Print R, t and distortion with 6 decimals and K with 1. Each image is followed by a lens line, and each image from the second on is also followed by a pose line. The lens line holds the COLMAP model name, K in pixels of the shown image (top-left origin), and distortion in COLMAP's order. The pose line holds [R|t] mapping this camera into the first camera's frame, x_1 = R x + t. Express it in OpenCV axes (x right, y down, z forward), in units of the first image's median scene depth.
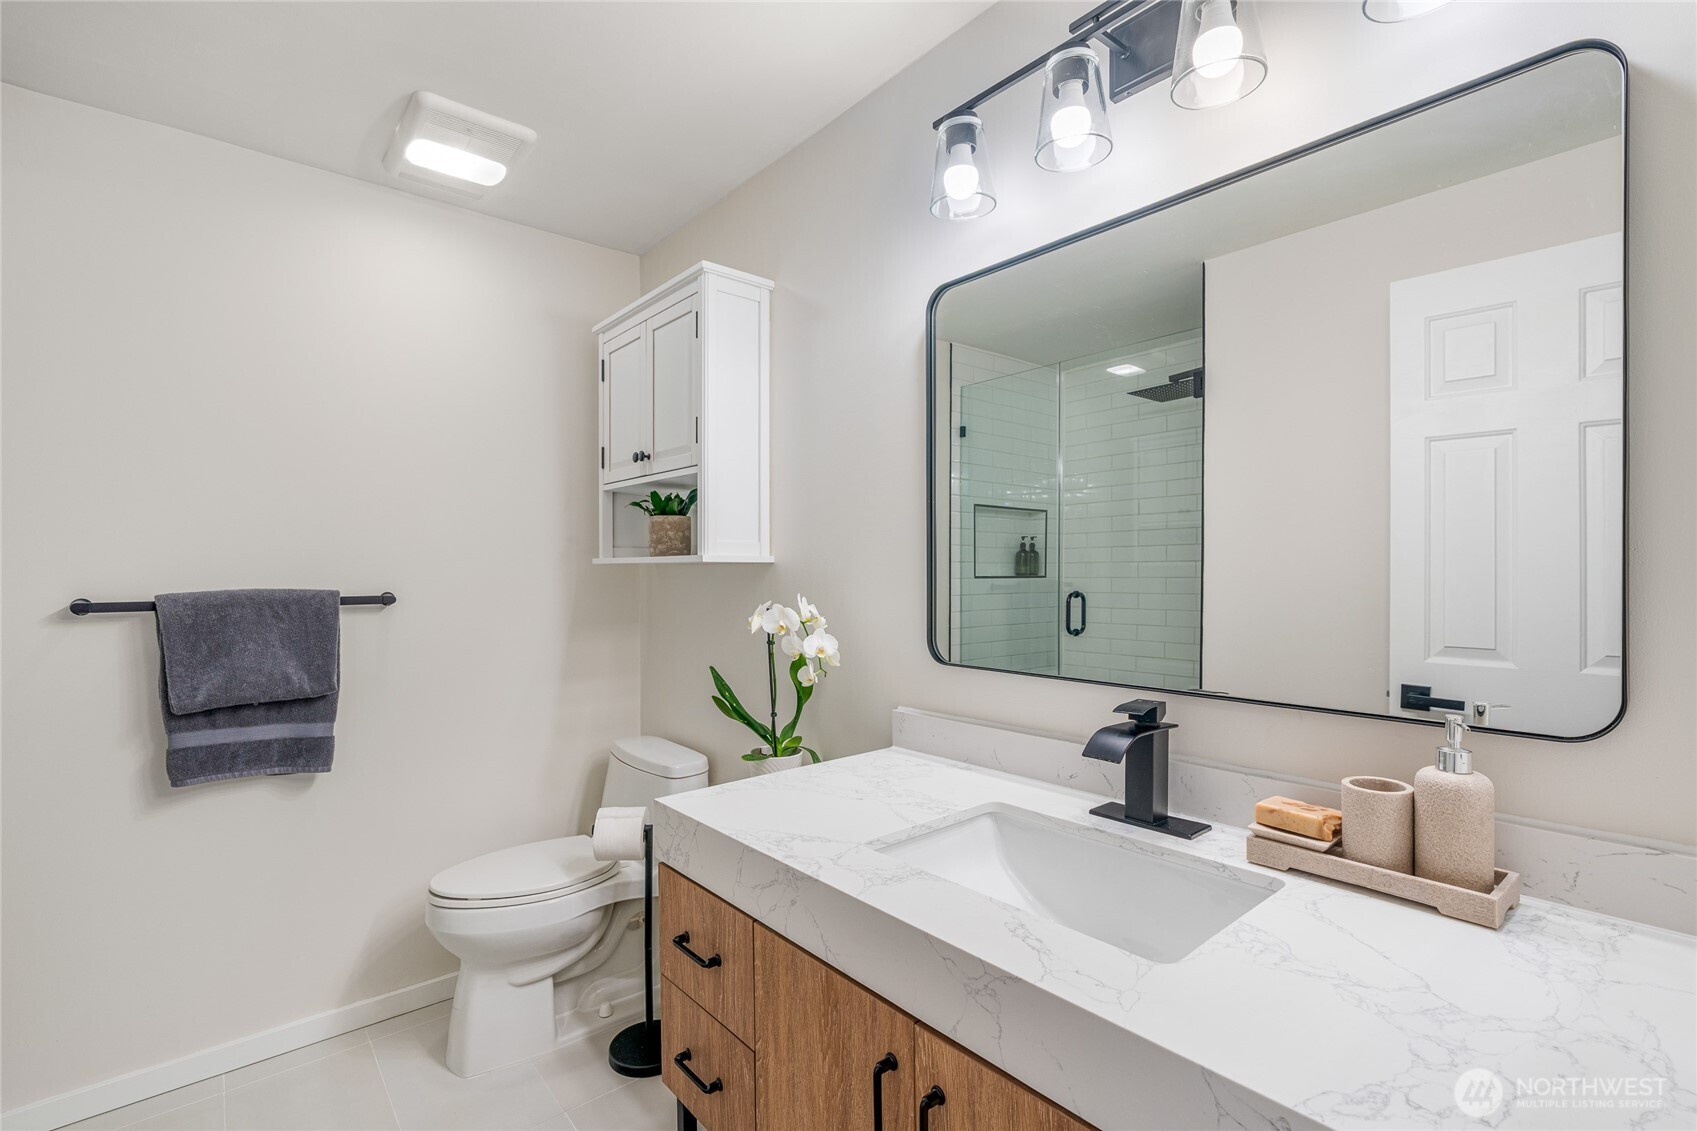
lens RADIAL K [[776.1, 0, 850.2], [0, 776.1, 563.3], [0, 0, 1]] dist [-0.007202, 0.001904]
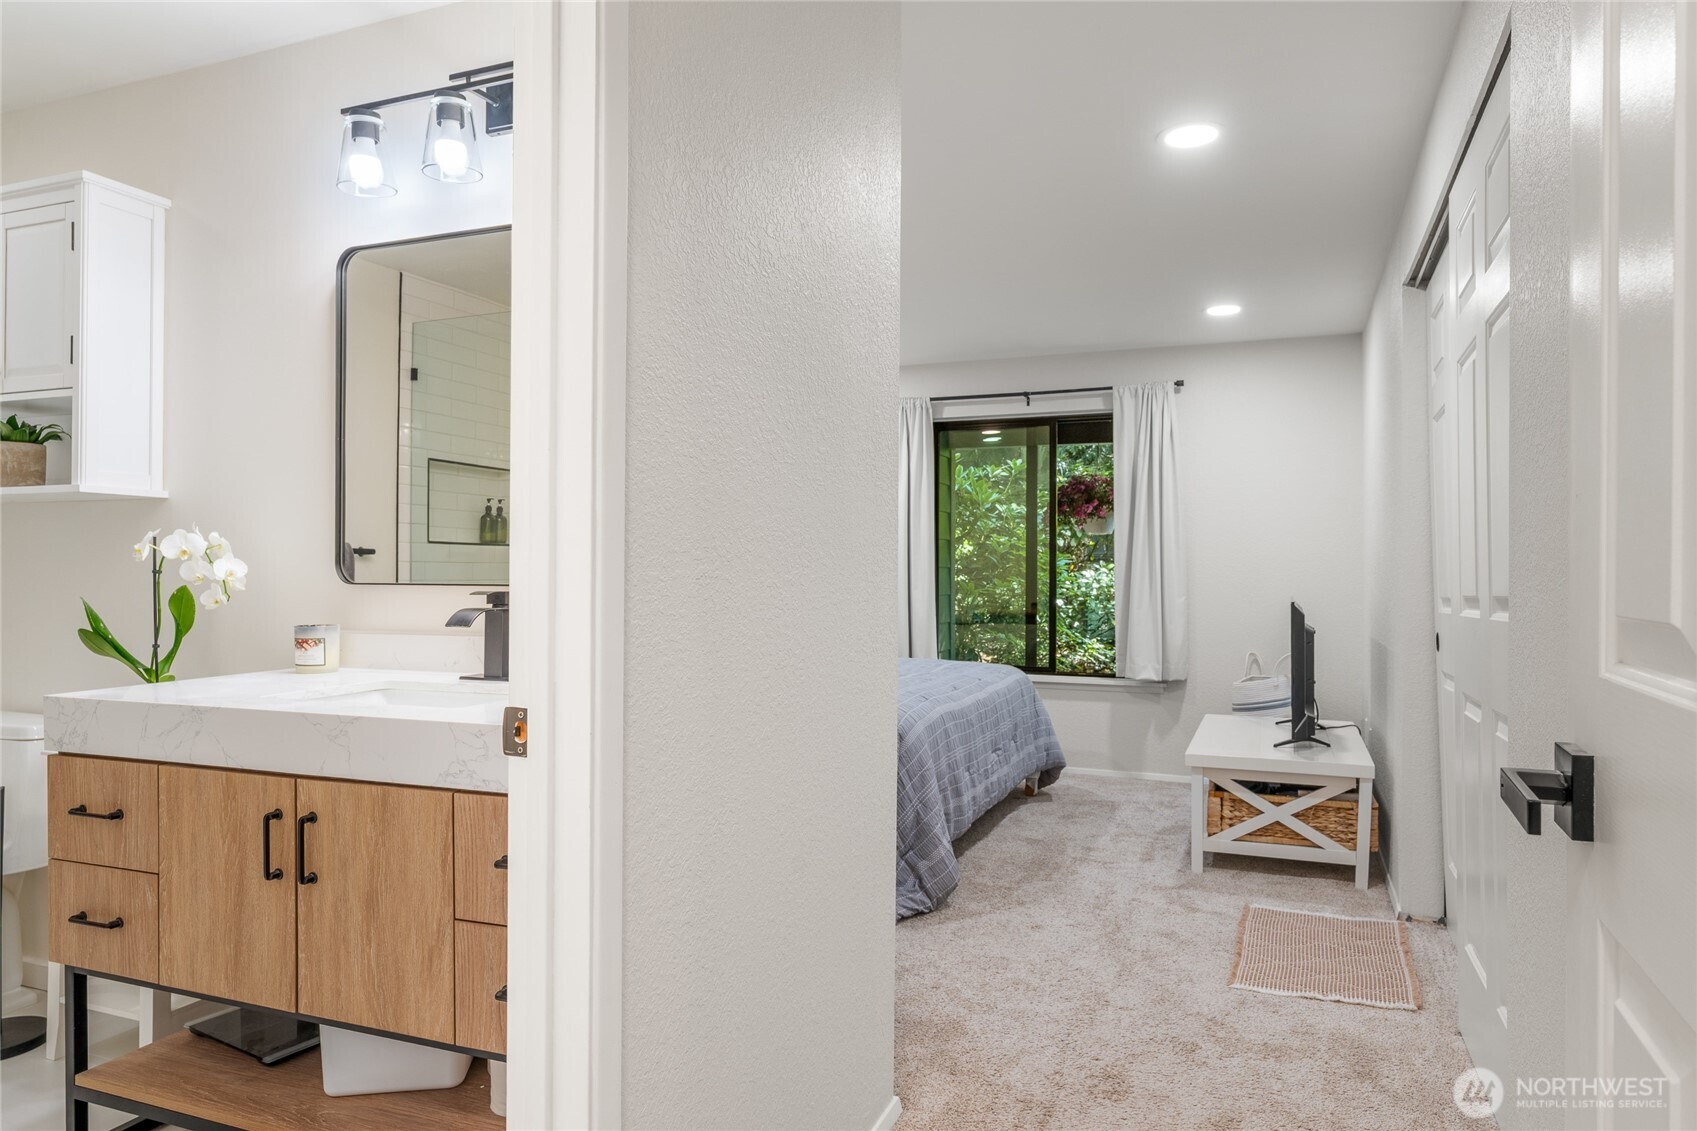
lens RADIAL K [[1084.9, 0, 849.2], [0, 1084.9, 560.6], [0, 0, 1]] dist [0.003135, 0.002535]
pose [[0.884886, 0.009572, 0.465710, 0.031855], [-0.008099, 0.999954, -0.005164, 0.118405], [-0.465738, 0.000798, 0.884923, -0.870249]]
